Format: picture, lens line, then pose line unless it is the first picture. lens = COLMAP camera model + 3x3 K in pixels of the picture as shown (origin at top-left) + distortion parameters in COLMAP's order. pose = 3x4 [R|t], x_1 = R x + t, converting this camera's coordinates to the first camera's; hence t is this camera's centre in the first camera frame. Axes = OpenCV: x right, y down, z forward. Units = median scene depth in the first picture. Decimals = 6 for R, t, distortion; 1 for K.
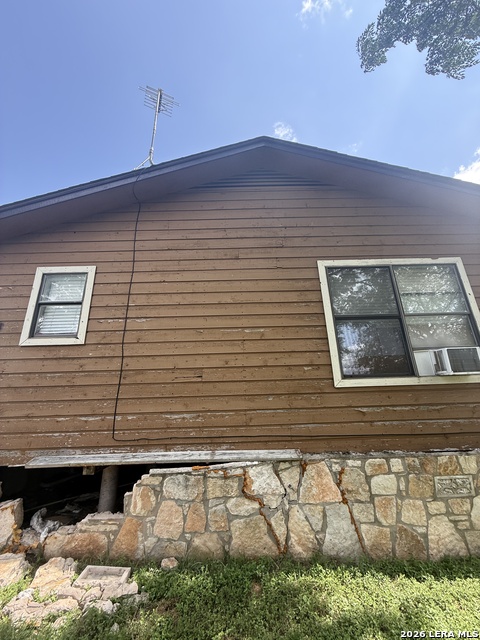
lens RADIAL K [[254.3, 0, 240.8], [0, 254.3, 320.0], [0, 0, 1]] dist [-0.005201, 0.000970]
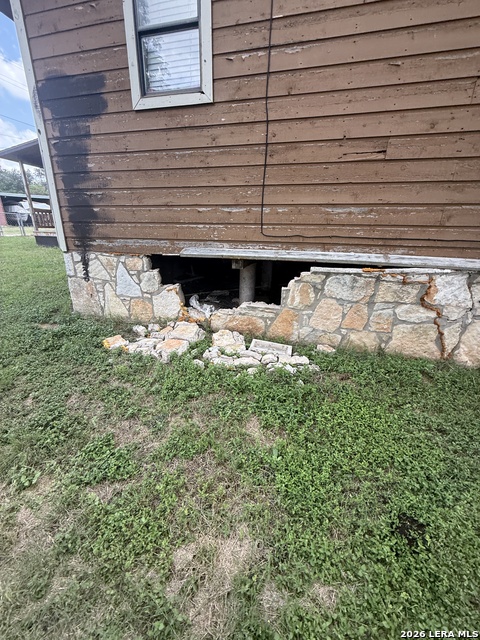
lens RADIAL K [[254.3, 0, 239.1], [0, 254.3, 321.7], [0, 0, 1]] dist [-0.005201, 0.000970]
pose [[0.966660, 0.130382, -0.220384, -0.349931], [0.028905, 0.799602, 0.599835, 0.183545], [0.254427, -0.586206, 0.769174, 0.125803]]
